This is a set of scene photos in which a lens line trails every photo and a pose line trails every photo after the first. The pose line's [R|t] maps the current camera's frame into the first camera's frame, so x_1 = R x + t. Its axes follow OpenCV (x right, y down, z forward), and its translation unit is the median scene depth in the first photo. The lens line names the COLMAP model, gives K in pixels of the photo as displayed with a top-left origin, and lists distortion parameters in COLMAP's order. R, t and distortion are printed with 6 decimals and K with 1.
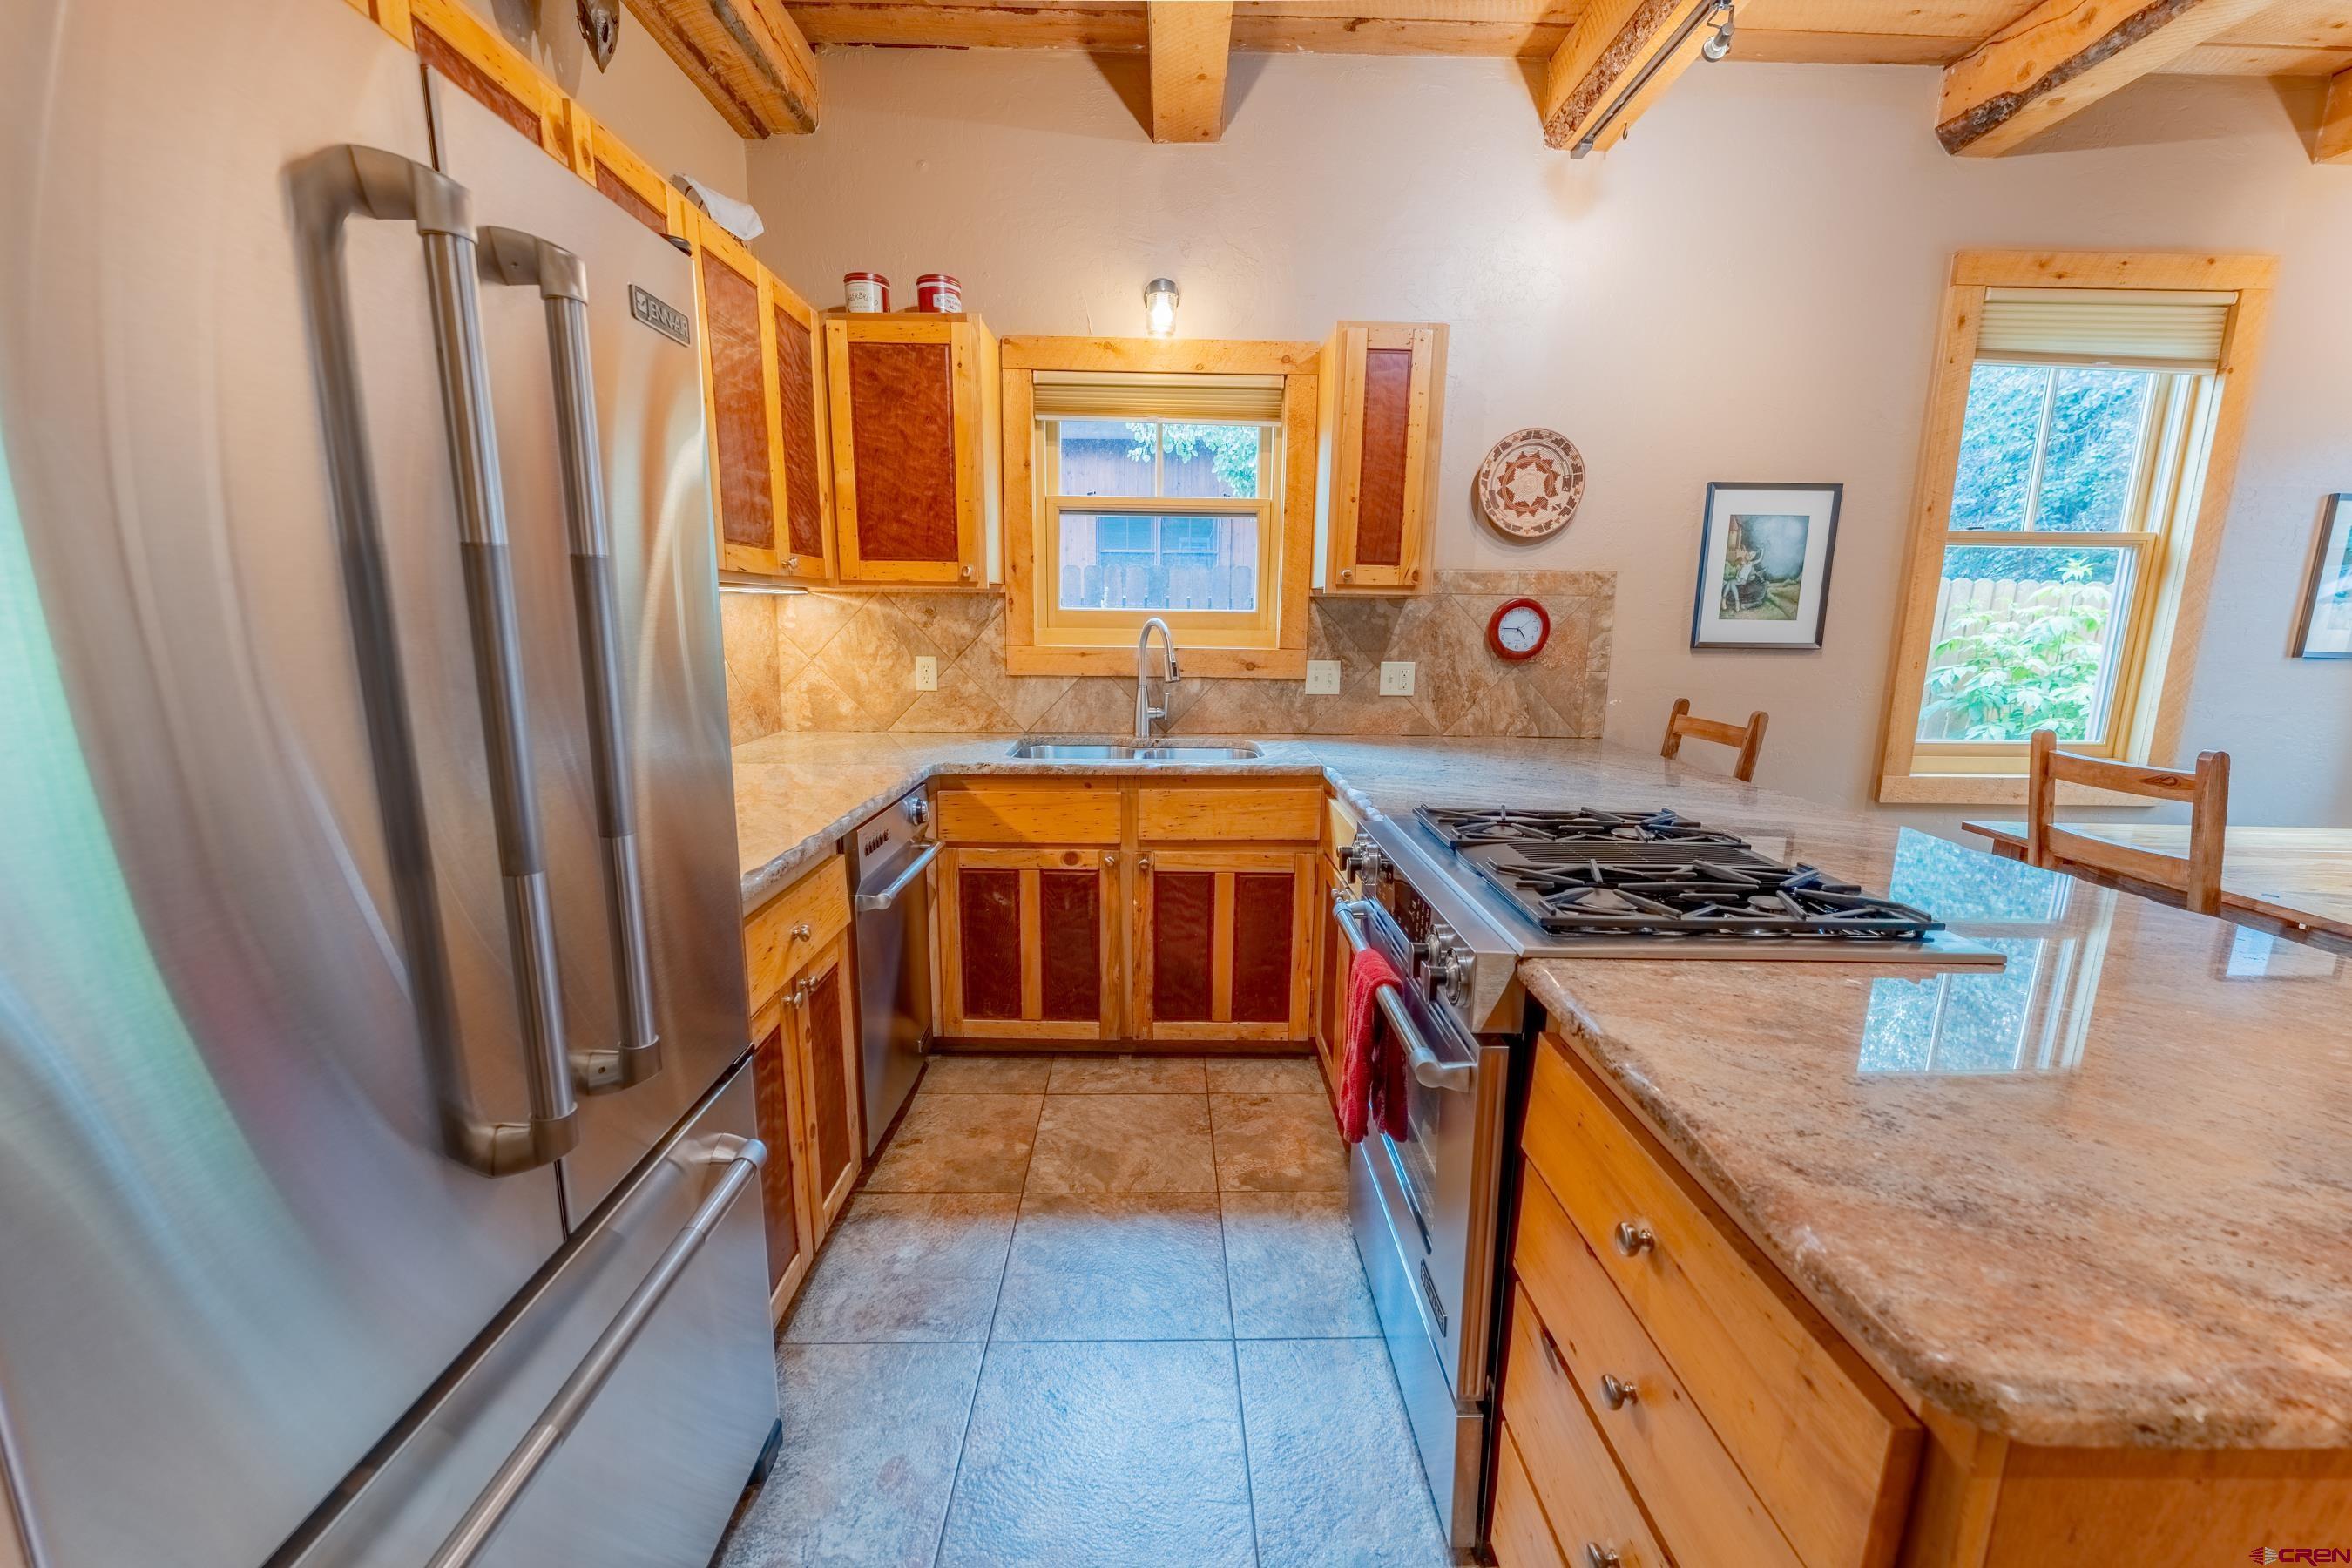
lens RADIAL K [[938.1, 0, 1177.2], [0, 938.1, 789.4], [0, 0, 1]] dist [0.001041, -0.000384]
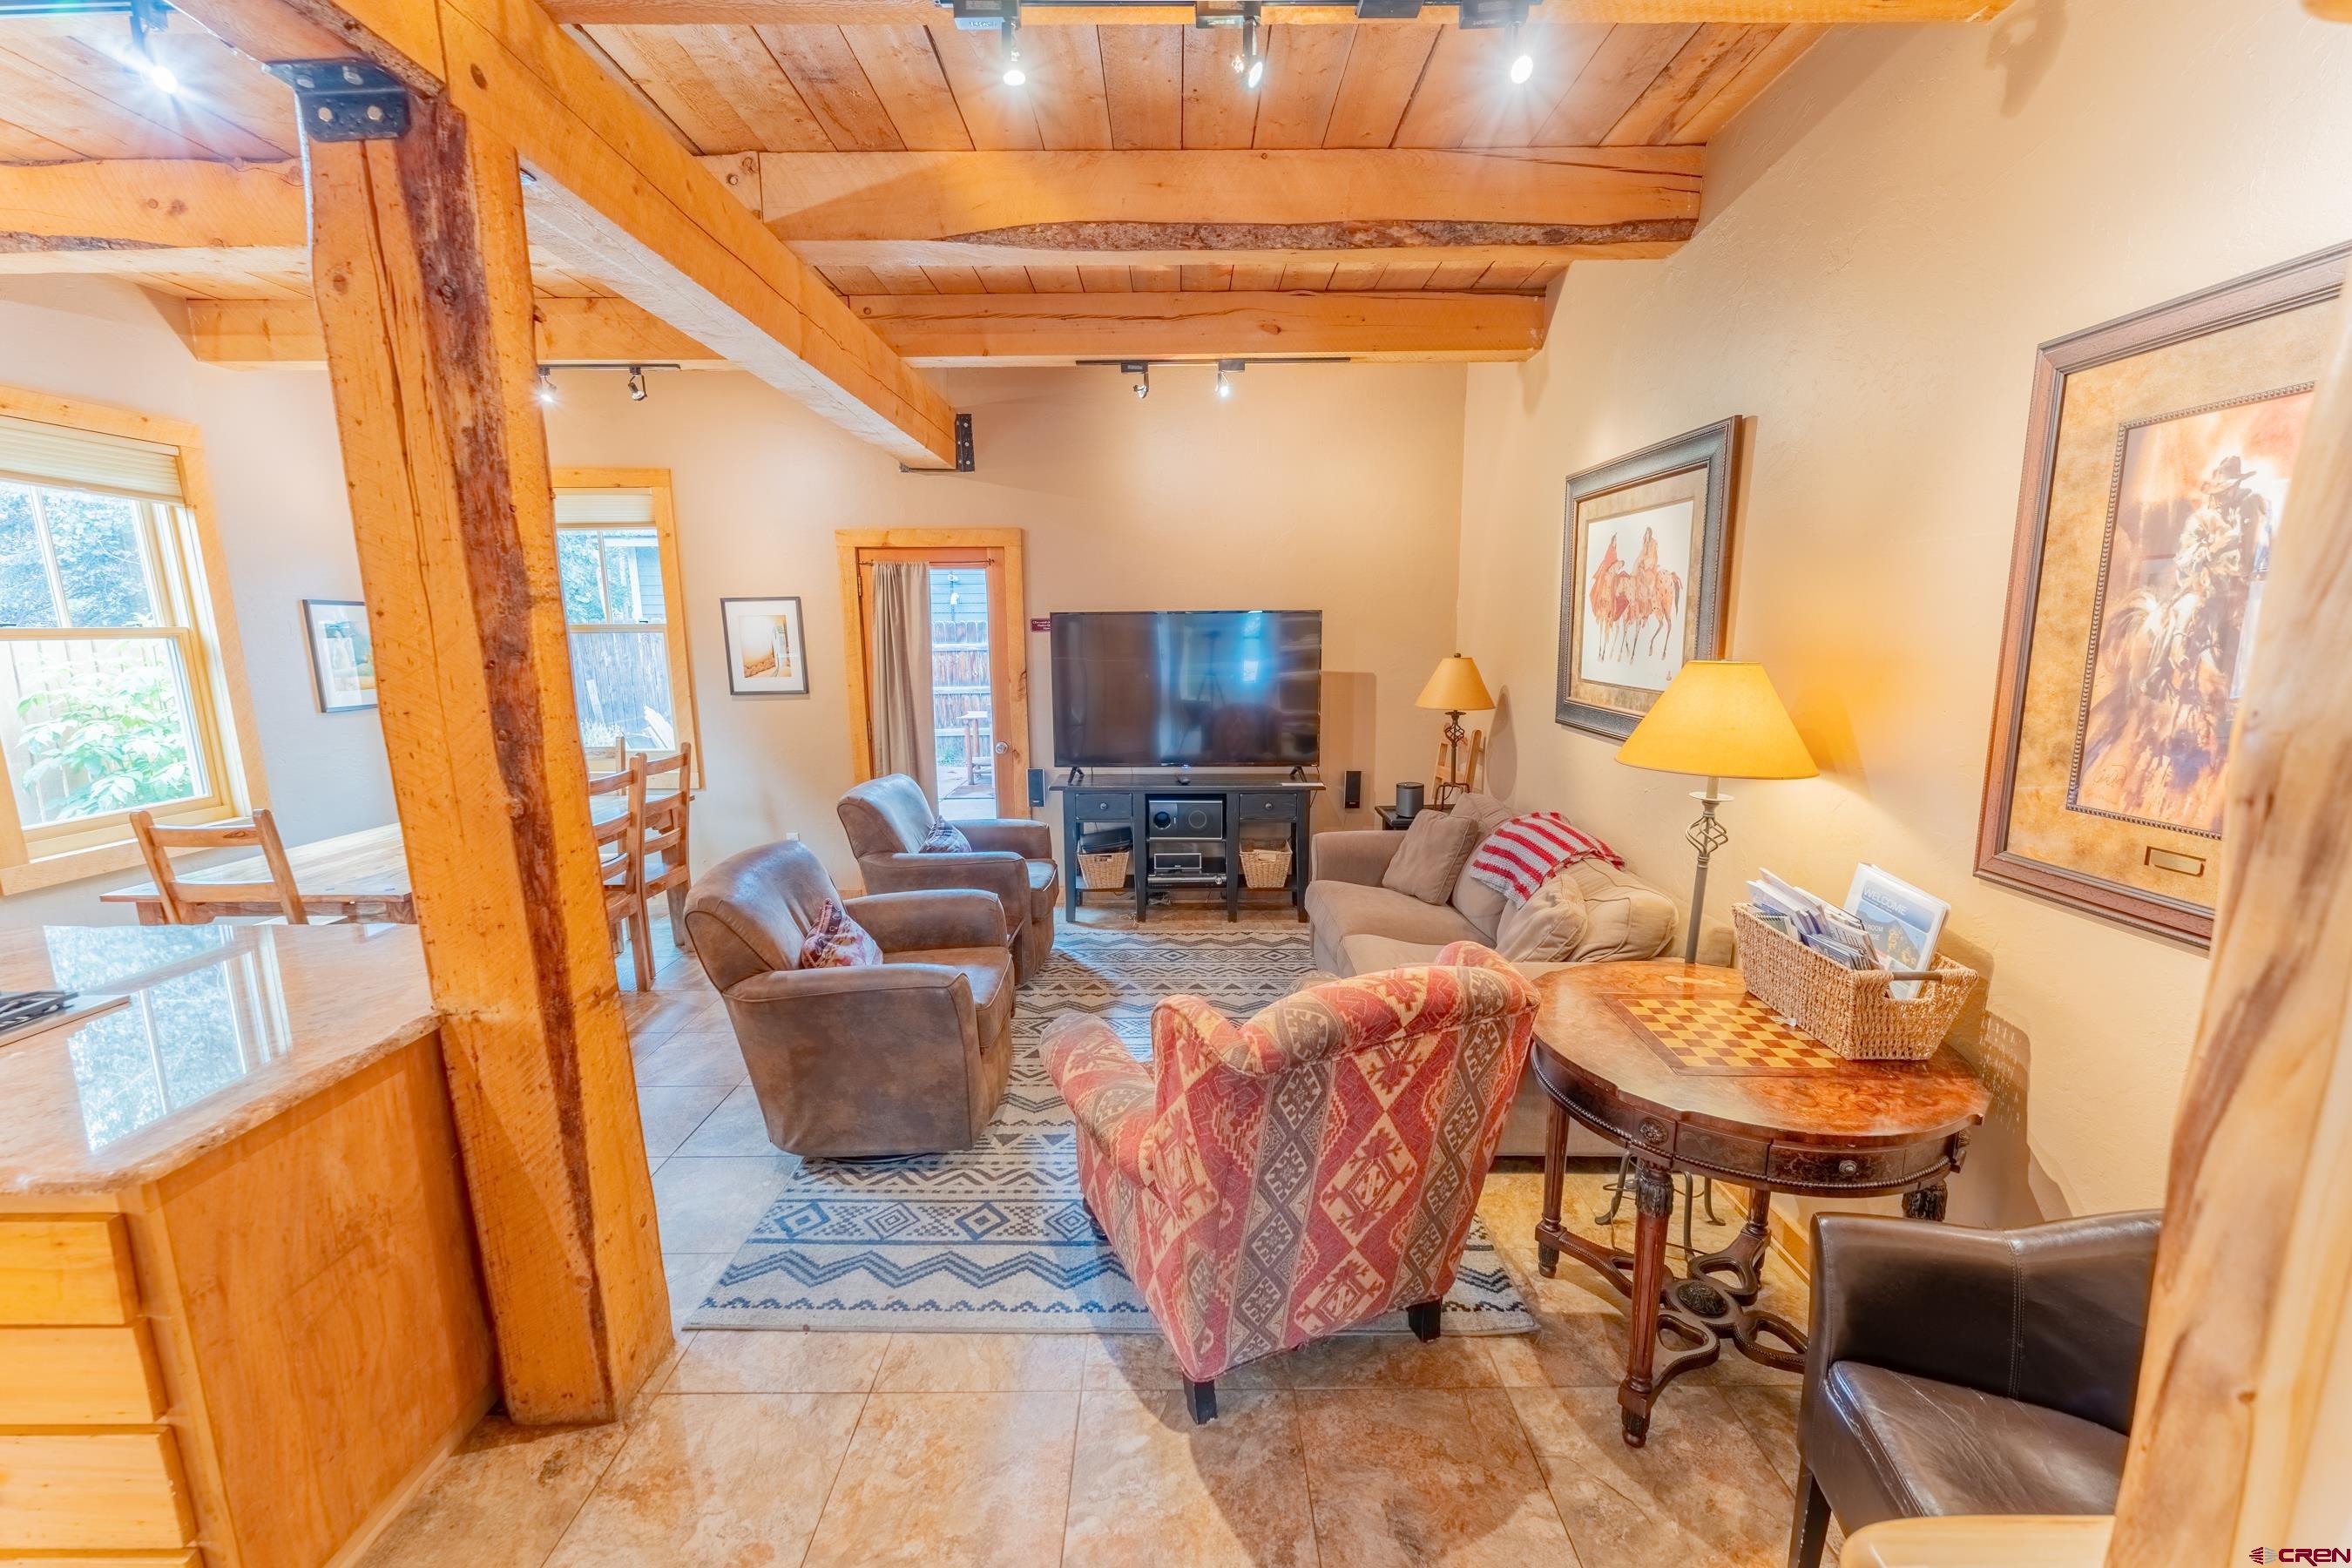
lens RADIAL K [[934.8, 0, 1175.7], [0, 934.8, 789.1], [0, 0, 1]] dist [0.002128, -0.000180]
pose [[0.012477, -0.188295, 0.982033, -0.214261], [0.195674, 0.963581, 0.182271, -0.036814], [-0.980590, 0.189884, 0.048867, -0.323703]]
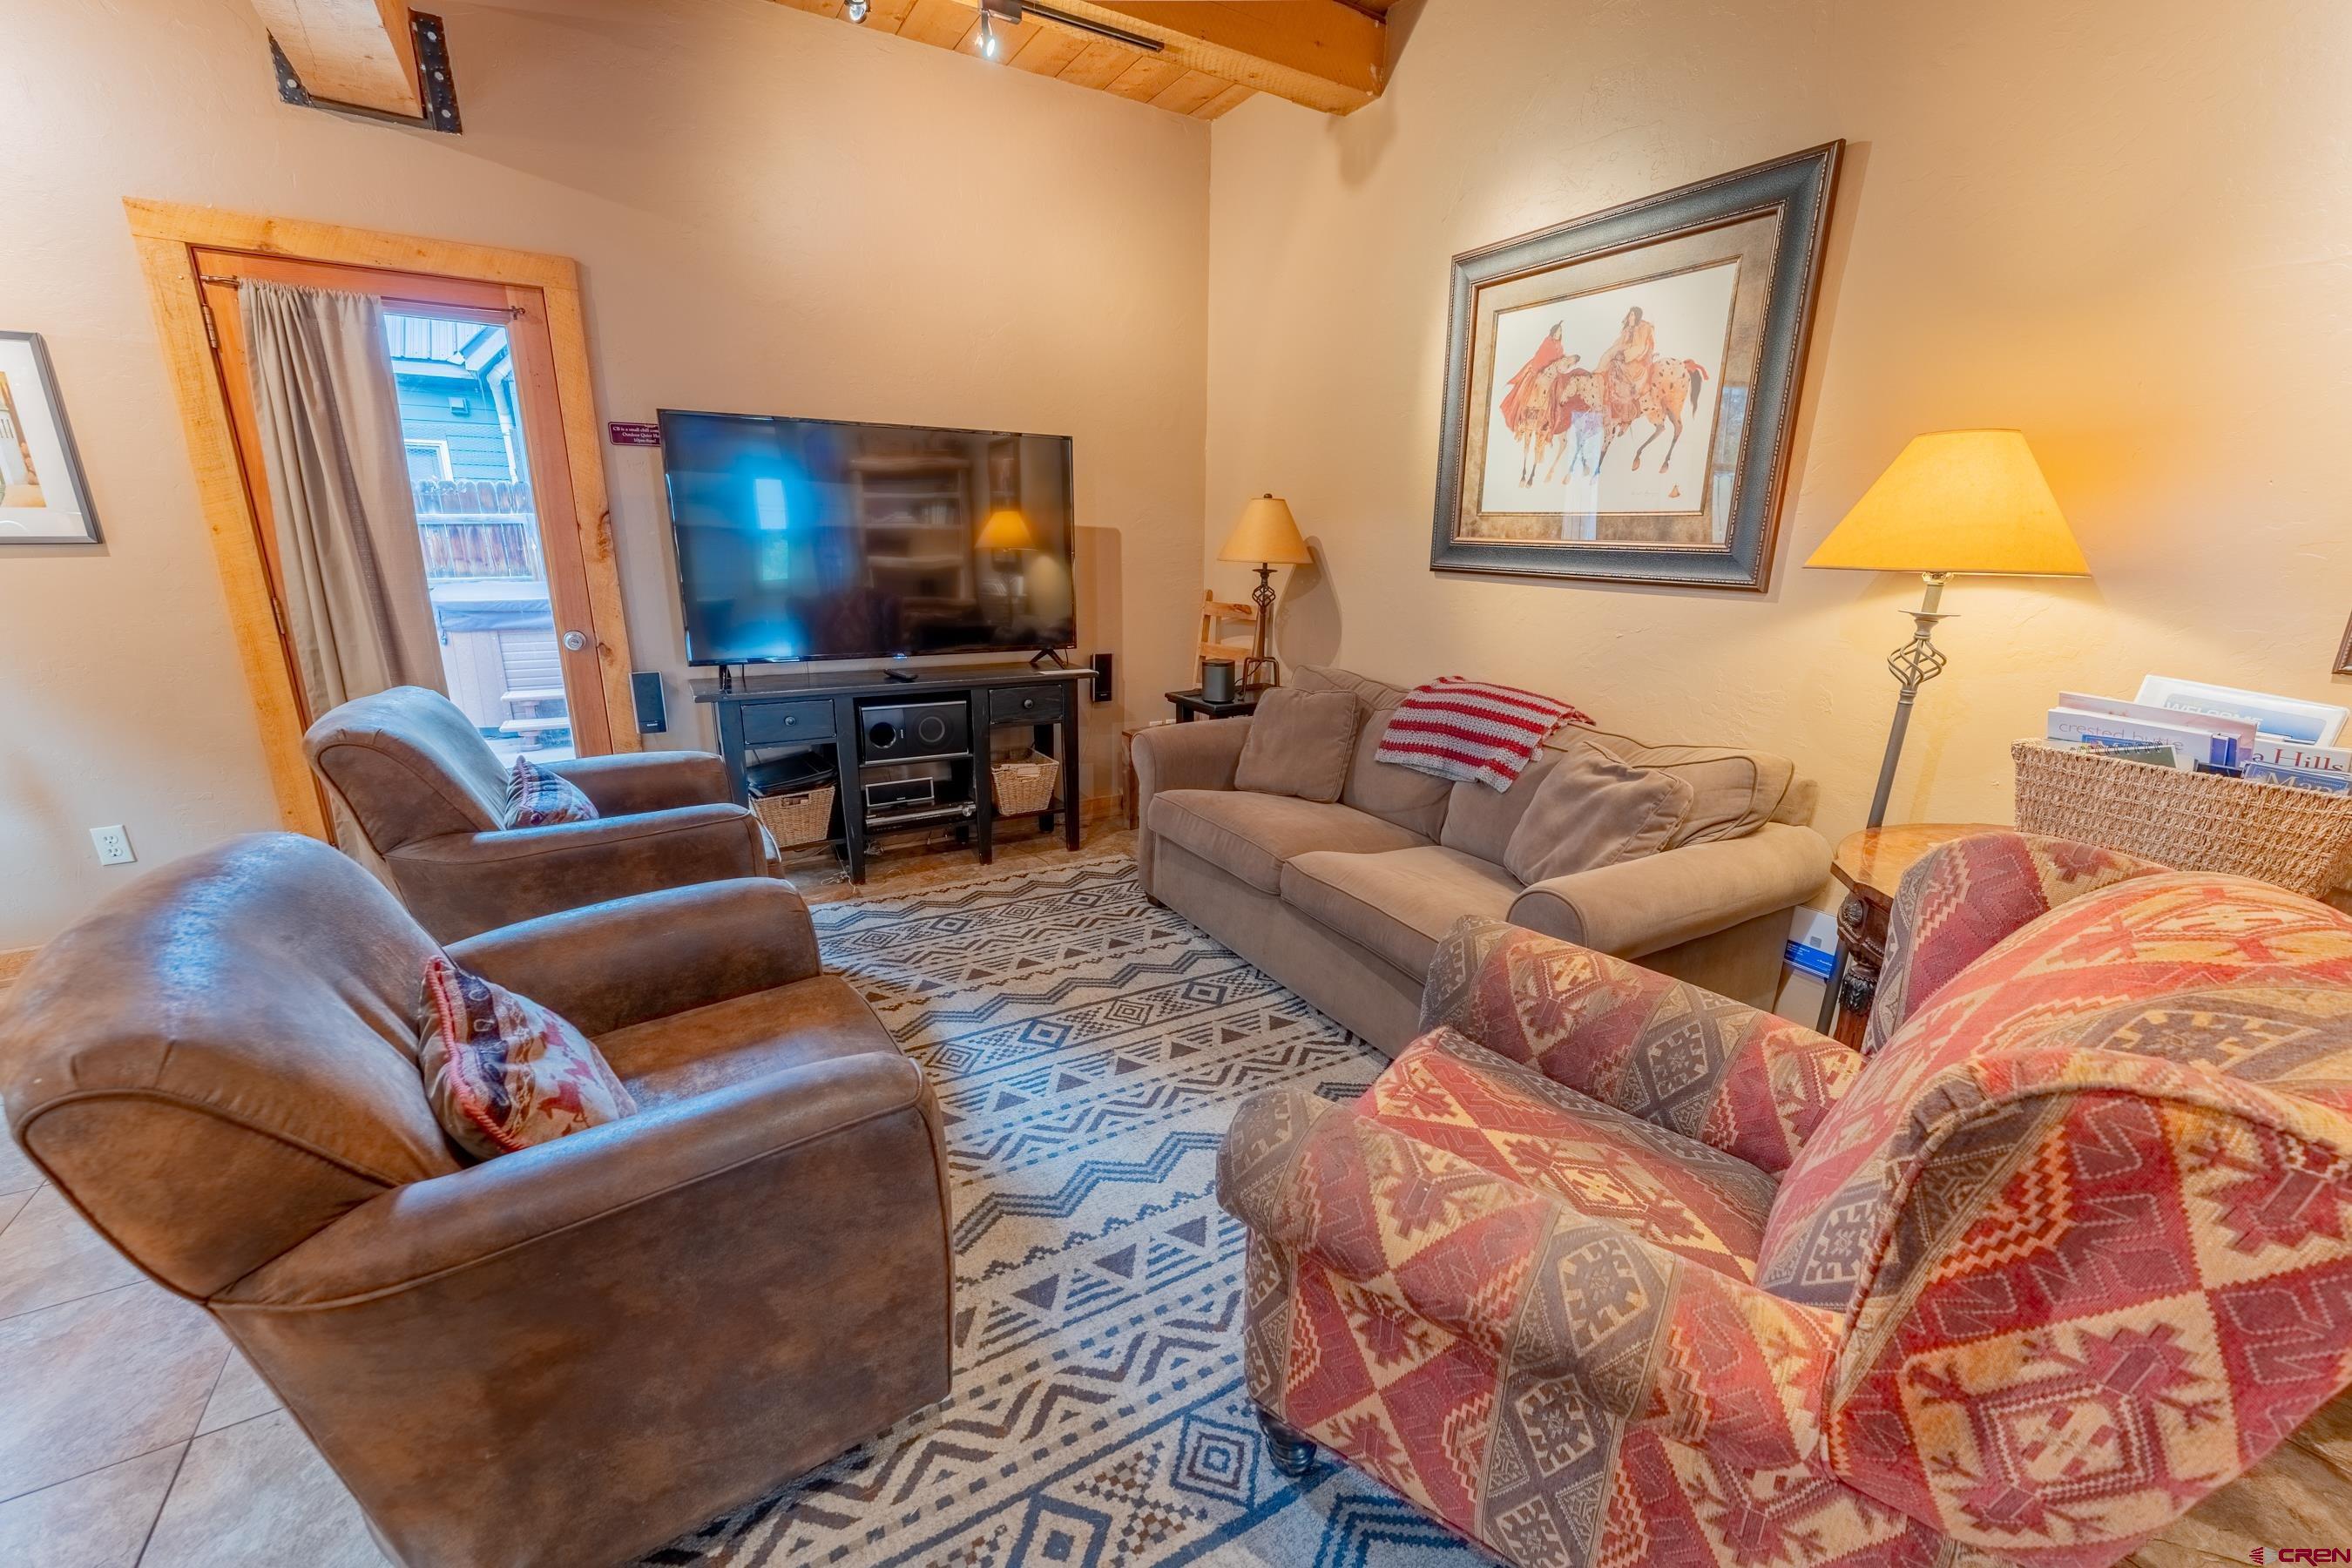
lens RADIAL K [[938.1, 0, 1177.2], [0, 938.1, 789.4], [0, 0, 1]] dist [0.001041, -0.000384]
pose [[-0.503320, -0.247801, 0.827807, 0.239196], [0.141246, 0.921520, 0.361734, 0.009271], [-0.852478, 0.298992, -0.428818, -0.014516]]
